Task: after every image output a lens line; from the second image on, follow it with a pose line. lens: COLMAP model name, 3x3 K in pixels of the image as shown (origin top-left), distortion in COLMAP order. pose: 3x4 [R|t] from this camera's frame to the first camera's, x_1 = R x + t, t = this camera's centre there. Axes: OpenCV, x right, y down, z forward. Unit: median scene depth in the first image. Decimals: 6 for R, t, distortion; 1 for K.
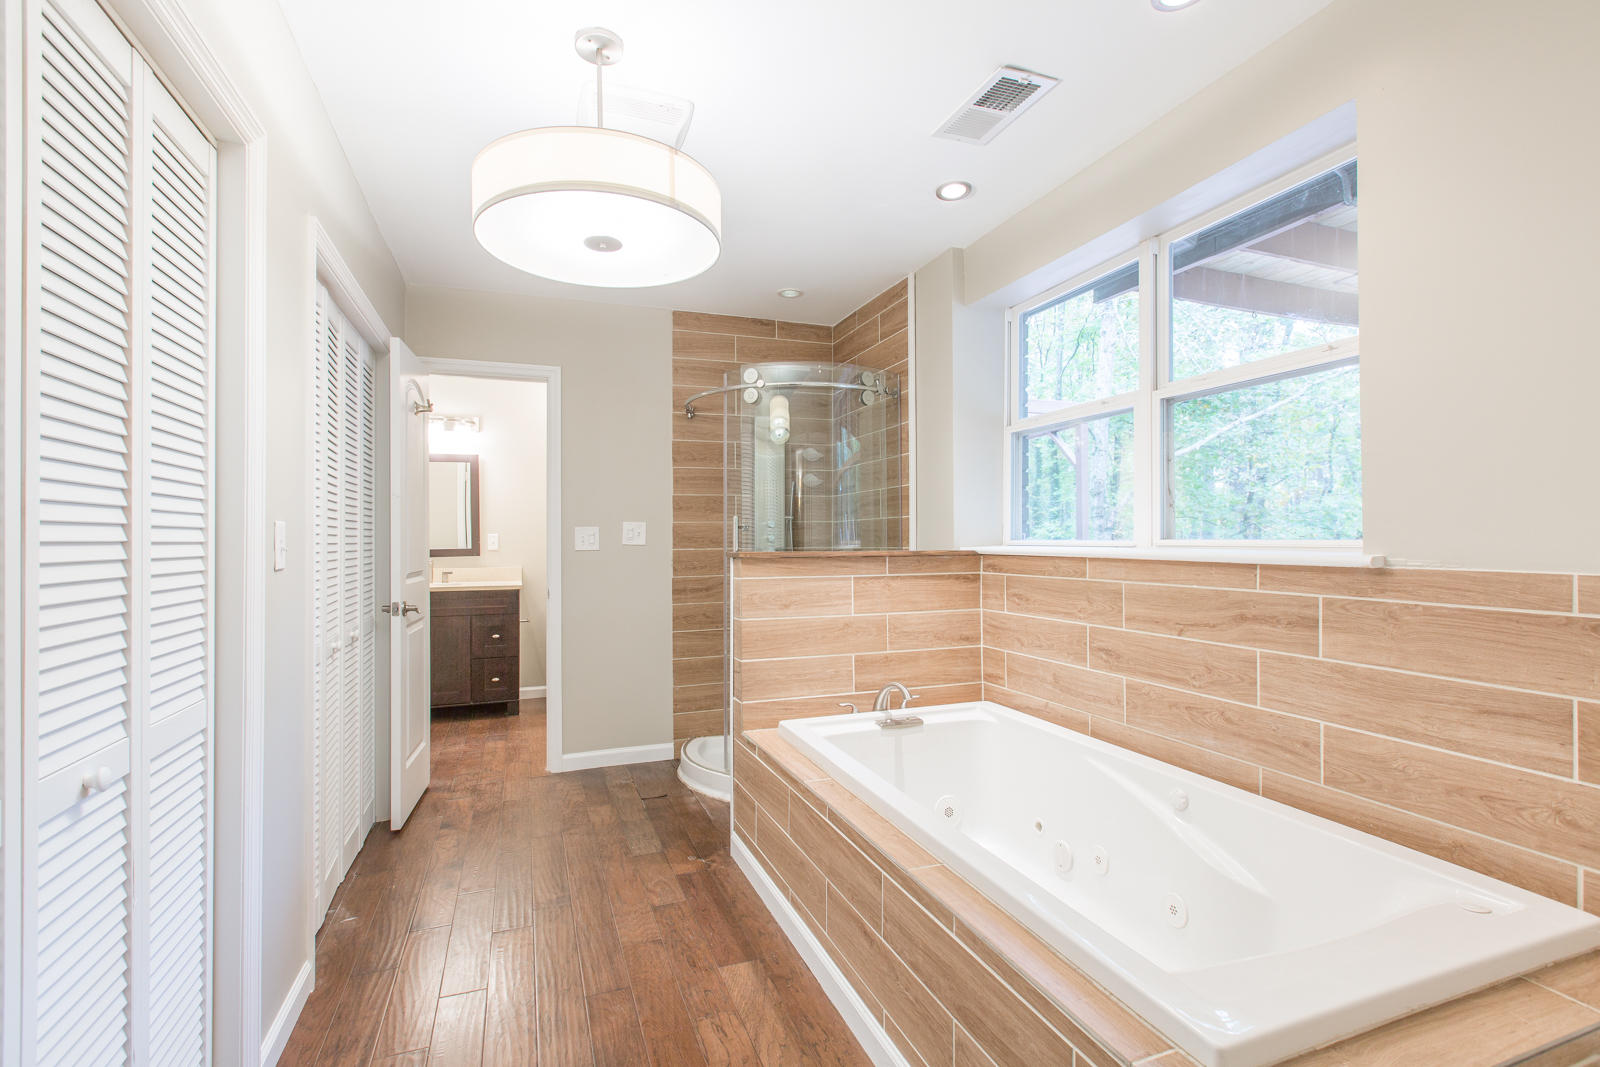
lens RADIAL K [[723.7, 0, 789.6], [0, 723.7, 534.3], [0, 0, 1]] dist [0.001440, -0.000803]
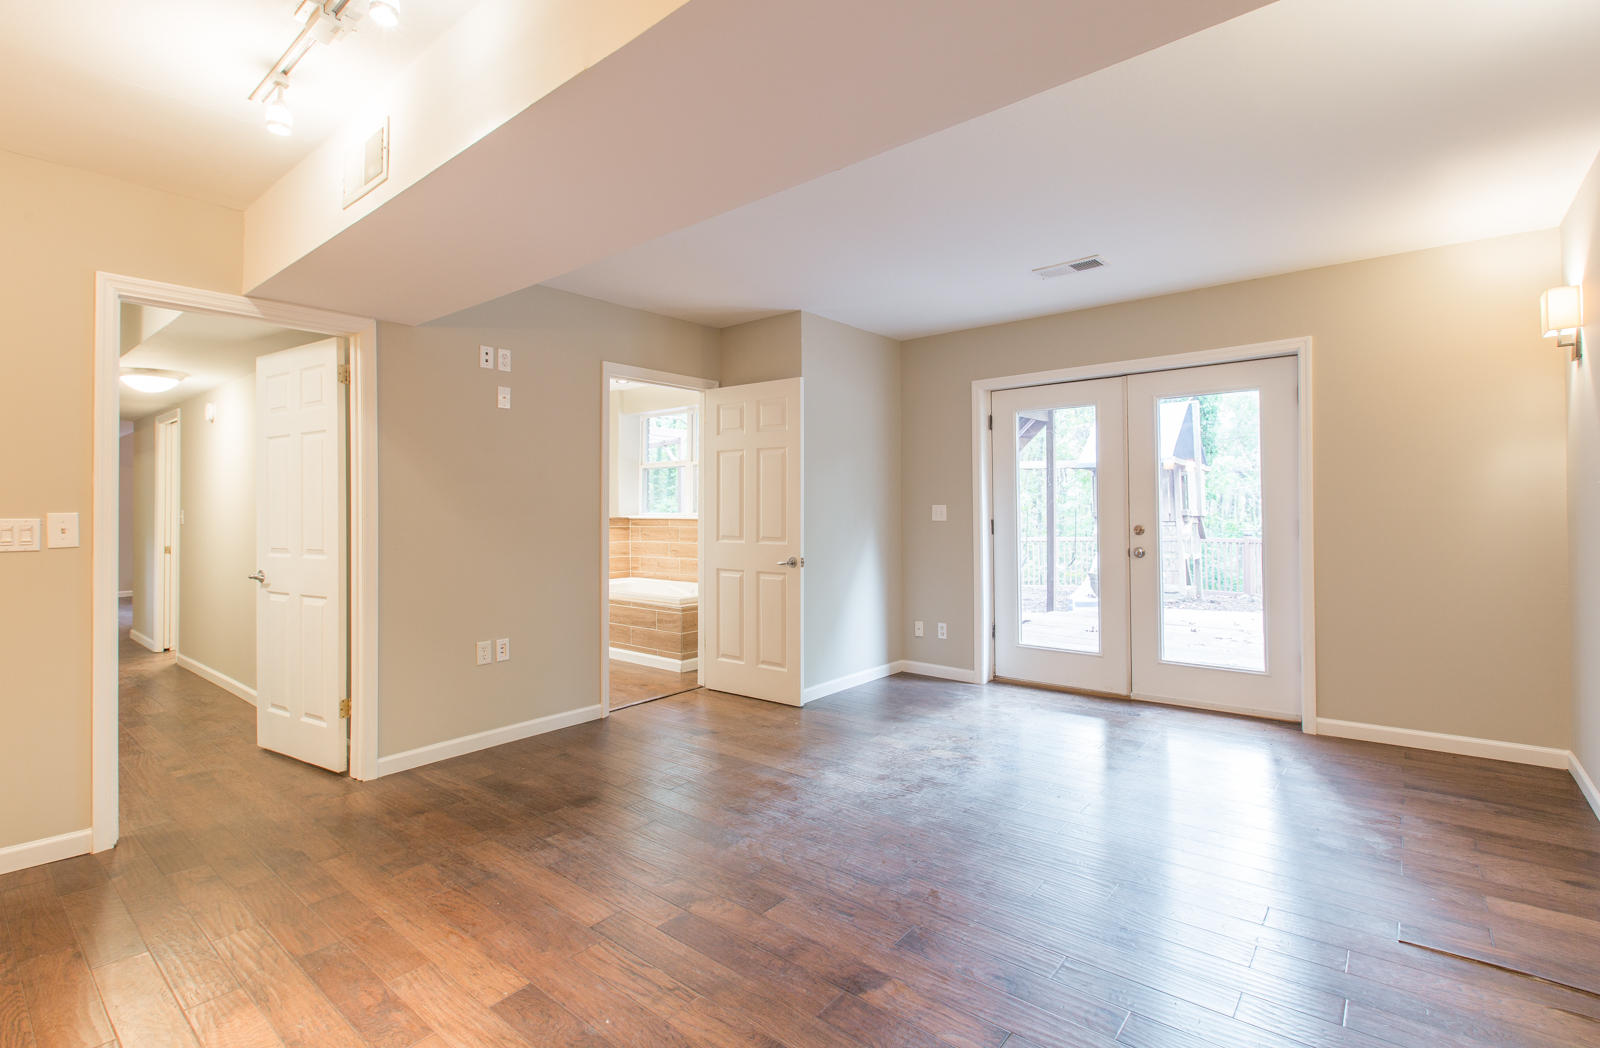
lens RADIAL K [[727.1, 0, 808.2], [0, 727.1, 502.2], [0, 0, 1]] dist [0.011189, -0.000436]
pose [[0.861748, 0.005999, 0.507300, -0.446542], [-0.003638, 0.999977, -0.005645, -0.016254], [-0.507323, 0.003019, 0.861751, -1.368532]]
